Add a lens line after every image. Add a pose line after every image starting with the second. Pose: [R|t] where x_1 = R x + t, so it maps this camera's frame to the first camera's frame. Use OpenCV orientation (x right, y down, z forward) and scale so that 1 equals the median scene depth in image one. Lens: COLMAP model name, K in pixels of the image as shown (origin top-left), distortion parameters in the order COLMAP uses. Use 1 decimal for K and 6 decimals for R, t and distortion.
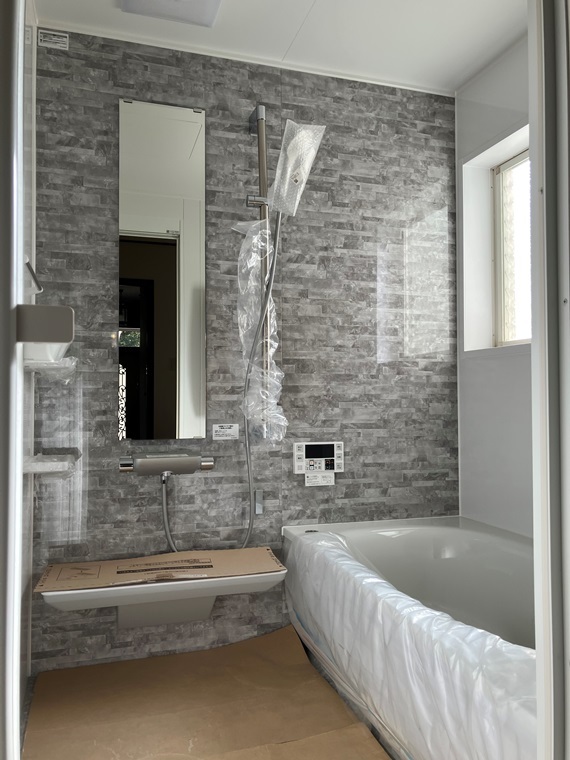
lens RADIAL K [[633.8, 0, 288.7], [0, 633.8, 375.9], [0, 0, 1]] dist [0.049032, -0.039162]
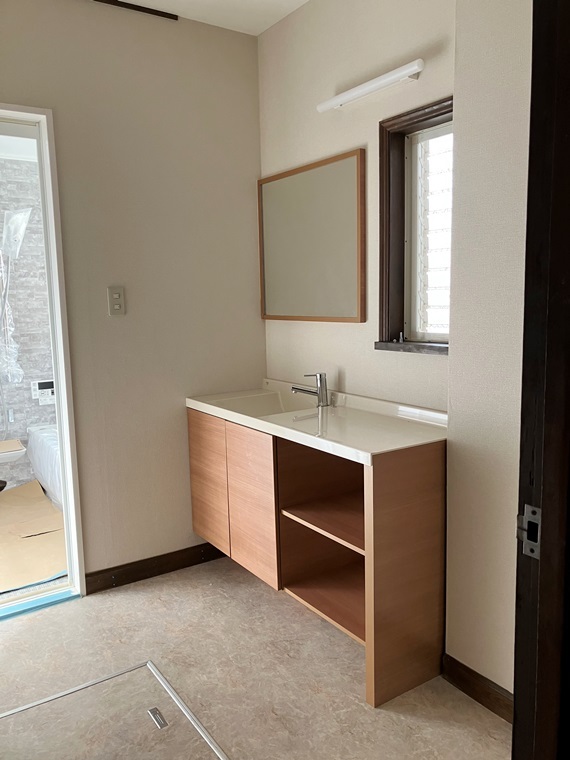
lens RADIAL K [[633.8, 0, 288.3], [0, 633.8, 386.6], [0, 0, 1]] dist [0.049032, -0.039162]
pose [[0.957830, -0.056415, 0.281744, 0.194595], [0.006833, 0.984731, 0.173947, -0.186277], [-0.287255, -0.164686, 0.943591, -0.893410]]
